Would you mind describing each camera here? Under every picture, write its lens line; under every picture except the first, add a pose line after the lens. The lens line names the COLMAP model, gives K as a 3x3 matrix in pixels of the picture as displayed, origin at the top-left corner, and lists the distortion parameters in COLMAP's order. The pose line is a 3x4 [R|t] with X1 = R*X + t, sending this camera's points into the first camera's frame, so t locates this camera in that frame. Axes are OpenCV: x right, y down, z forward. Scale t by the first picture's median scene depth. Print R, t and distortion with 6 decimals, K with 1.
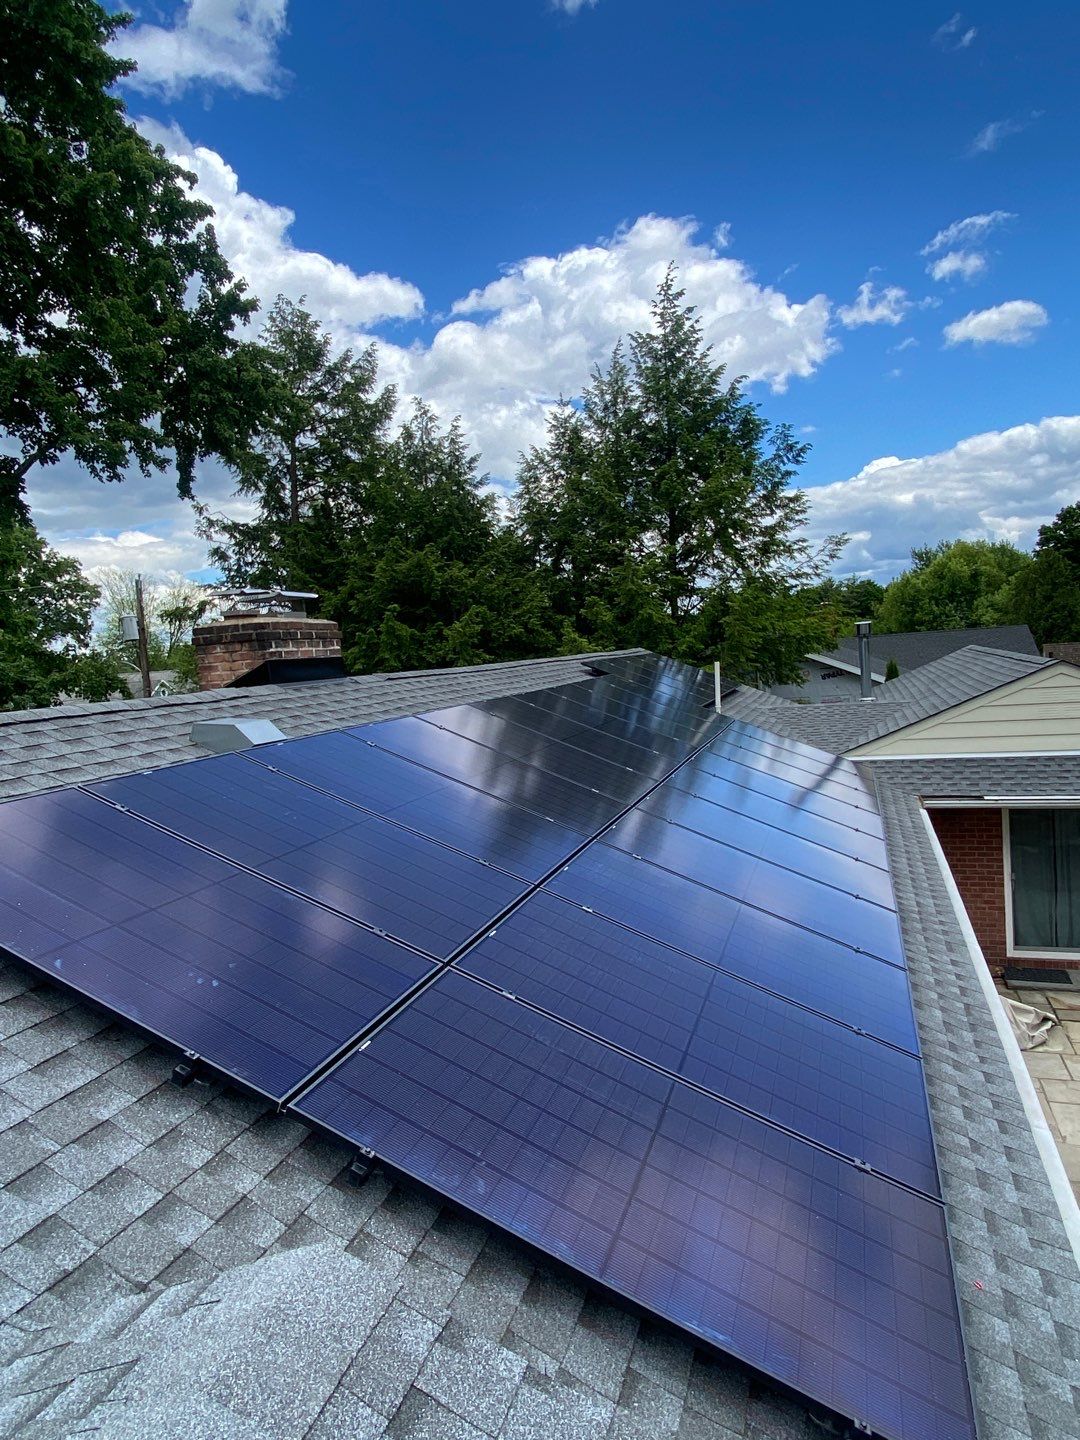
lens RADIAL K [[898.6, 0, 536.7], [0, 898.6, 718.7], [0, 0, 1]] dist [0.086219, -0.115131]
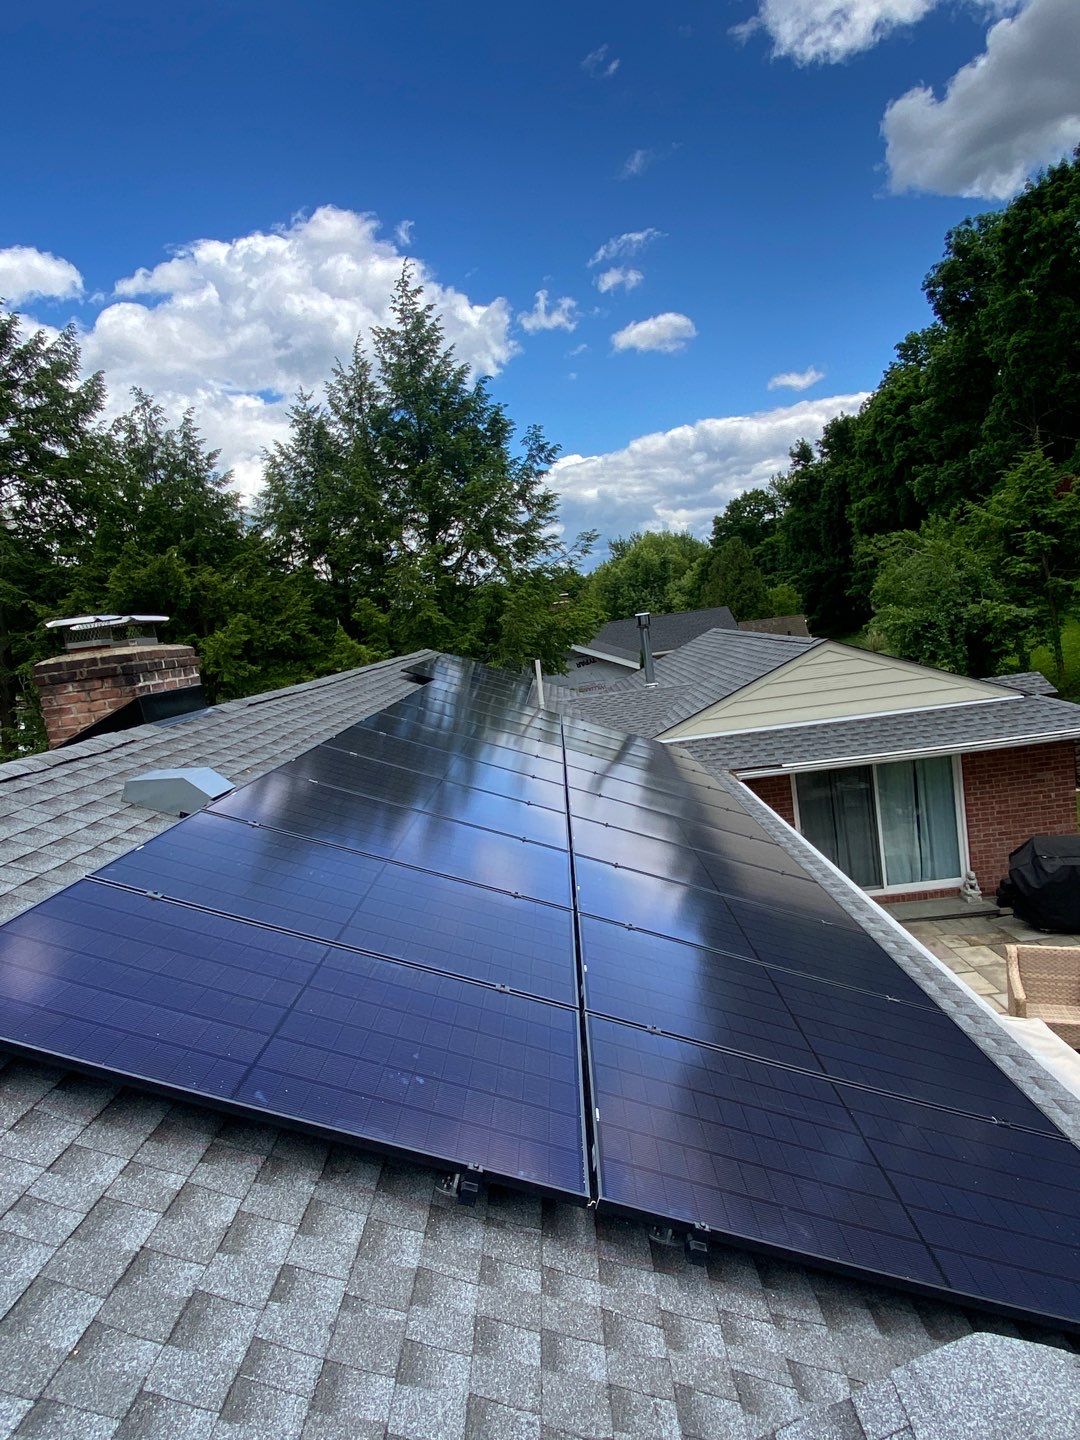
lens RADIAL K [[898.6, 0, 536.7], [0, 898.6, 718.7], [0, 0, 1]] dist [0.086219, -0.115131]
pose [[0.948515, -0.085704, 0.304917, -0.062111], [0.084113, 0.996287, 0.018377, -0.008029], [-0.305359, 0.008217, 0.952202, 0.016323]]
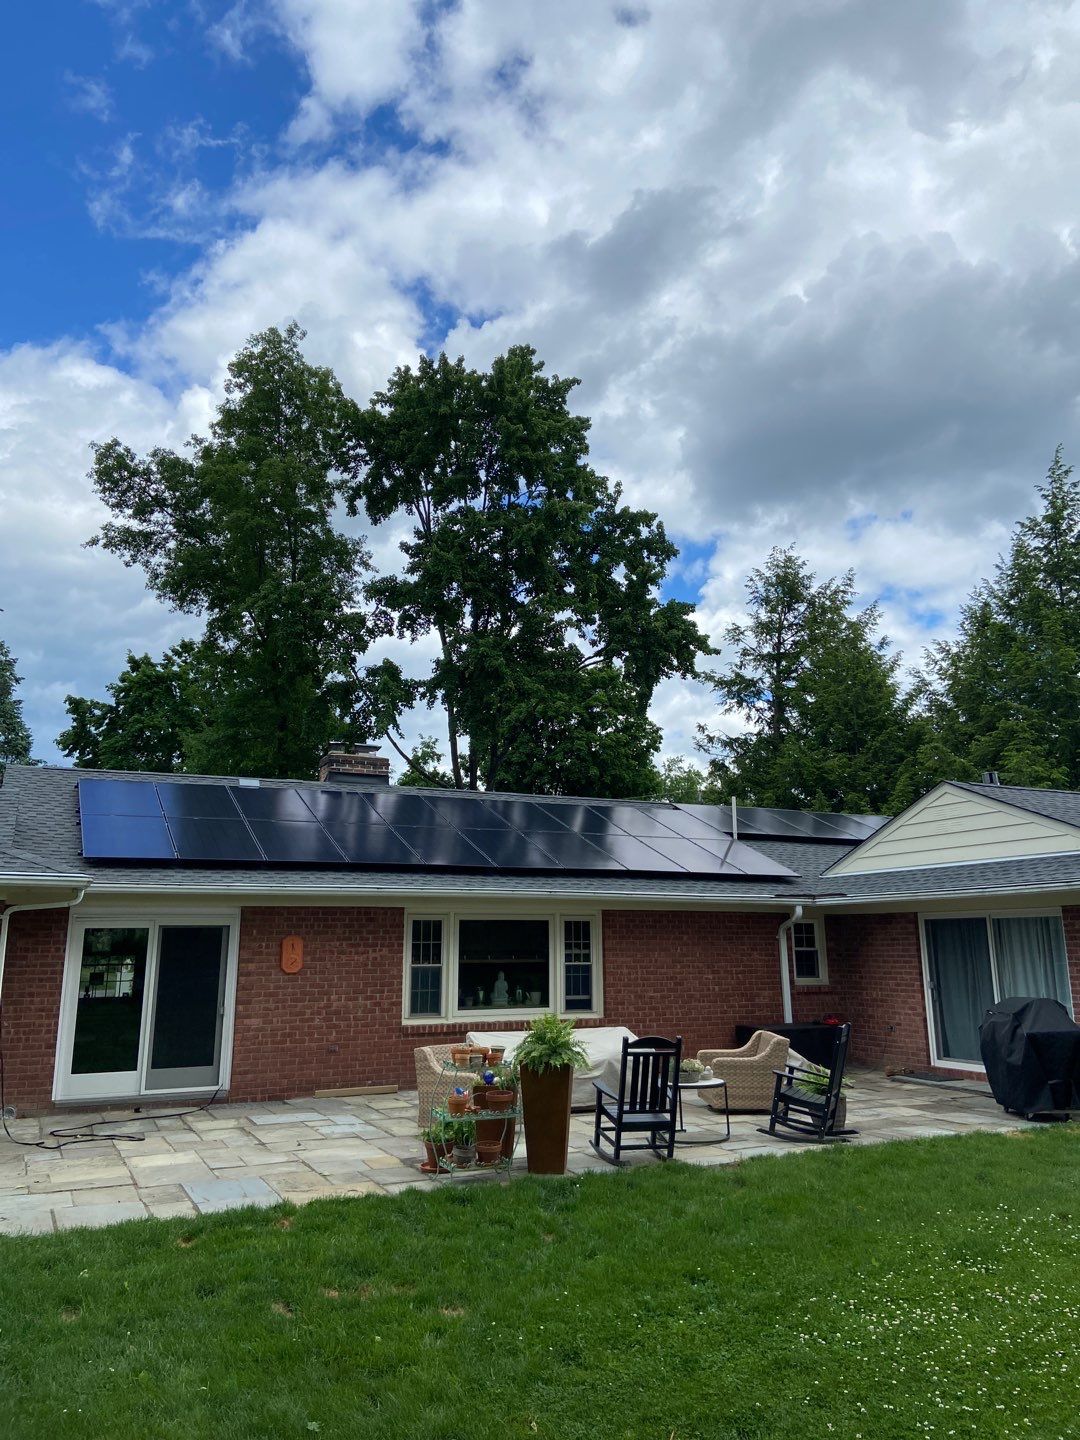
lens RADIAL K [[1102.6, 0, 540.0], [0, 1102.6, 720.0], [0, 0, 1]] dist [0.073049, 0.000330]
pose [[0.685317, -0.085926, -0.723158, 0.612403], [-0.102052, 0.971885, -0.212192, 0.101535], [0.721059, 0.219219, 0.657280, -0.132500]]
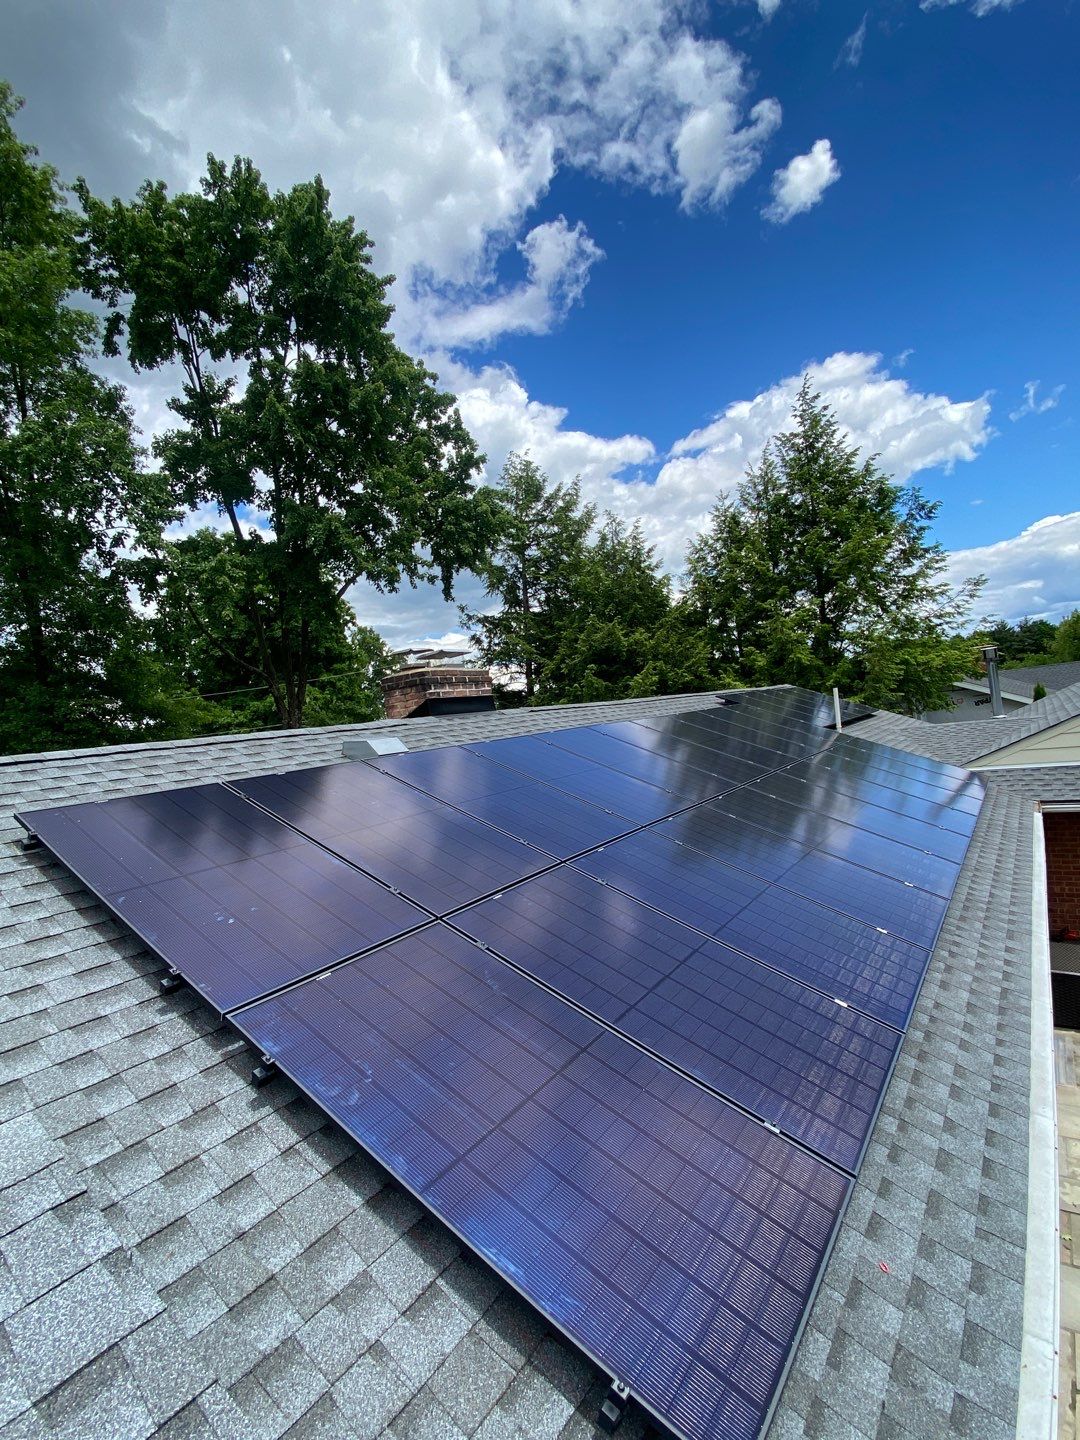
lens RADIAL K [[686.3, 0, 536.3], [0, 686.3, 723.7], [0, 0, 1]] dist [0.040110, -0.042760]
pose [[0.956510, -0.044242, -0.288326, 0.045970], [0.029979, 0.998107, -0.053701, 0.009861], [0.290156, 0.042721, 0.956025, 0.022147]]
